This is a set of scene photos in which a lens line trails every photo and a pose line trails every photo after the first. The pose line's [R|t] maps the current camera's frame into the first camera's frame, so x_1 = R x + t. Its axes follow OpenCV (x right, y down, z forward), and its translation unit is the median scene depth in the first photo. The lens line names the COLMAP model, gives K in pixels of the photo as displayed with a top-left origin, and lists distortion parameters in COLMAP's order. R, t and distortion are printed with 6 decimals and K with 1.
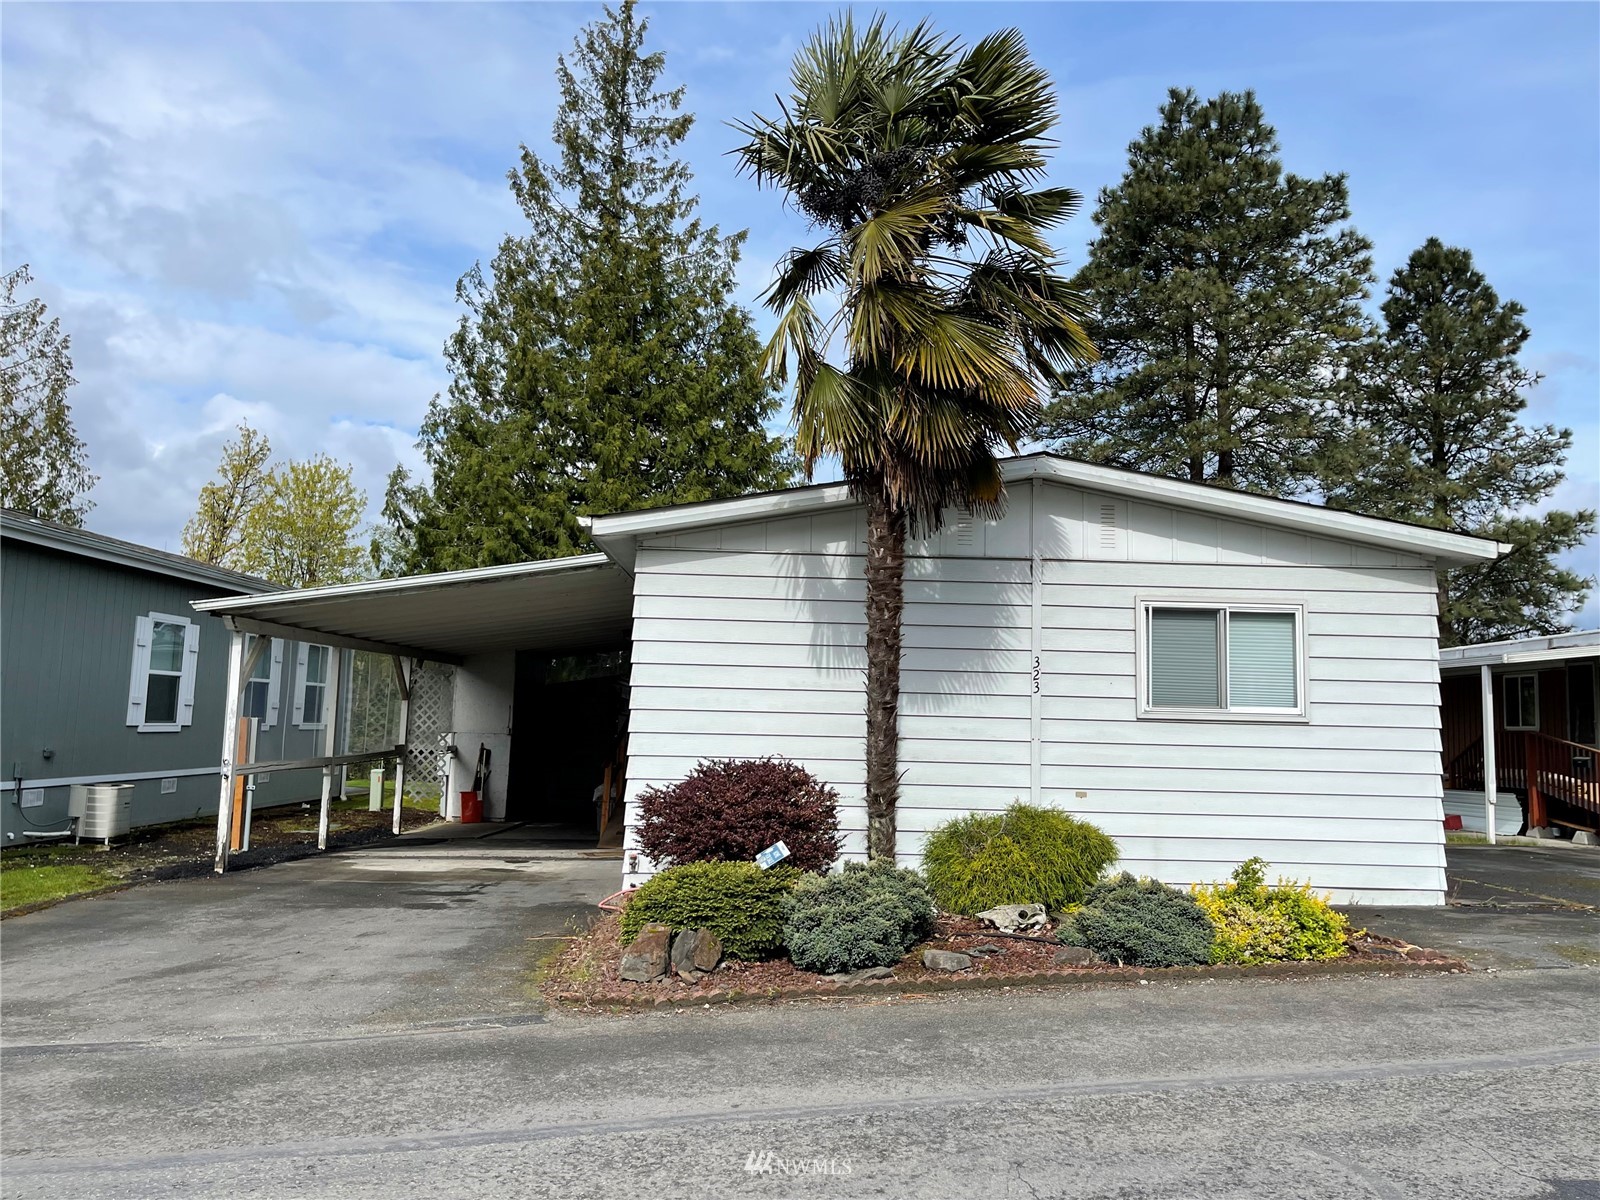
lens RADIAL K [[1210.9, 0, 798.3], [0, 1210.9, 610.9], [0, 0, 1]] dist [0.039034, 0.000876]
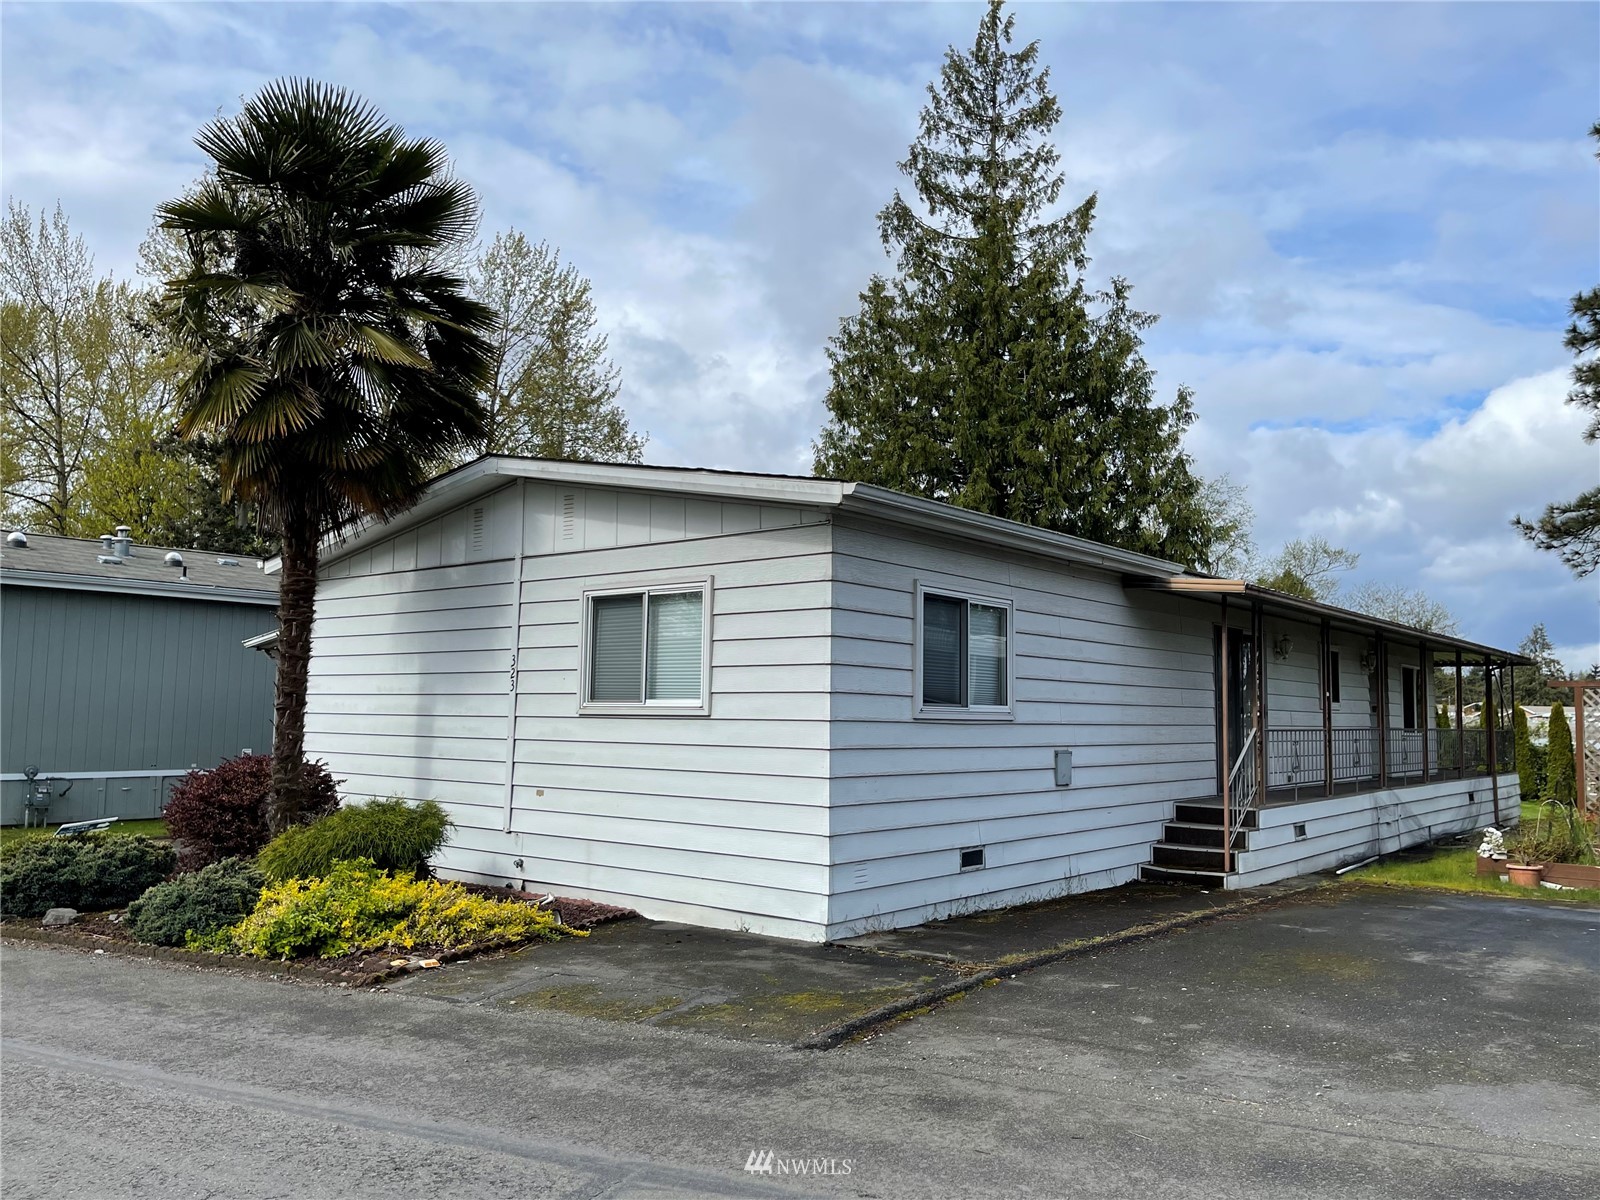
lens RADIAL K [[1210.9, 0, 797.6], [0, 1210.9, 589.4], [0, 0, 1]] dist [0.039034, 0.000876]
pose [[0.766250, -0.081469, -0.637357, 1.019795], [0.066970, 0.996653, -0.046881, 0.046226], [0.639043, -0.006761, 0.769141, 0.372257]]
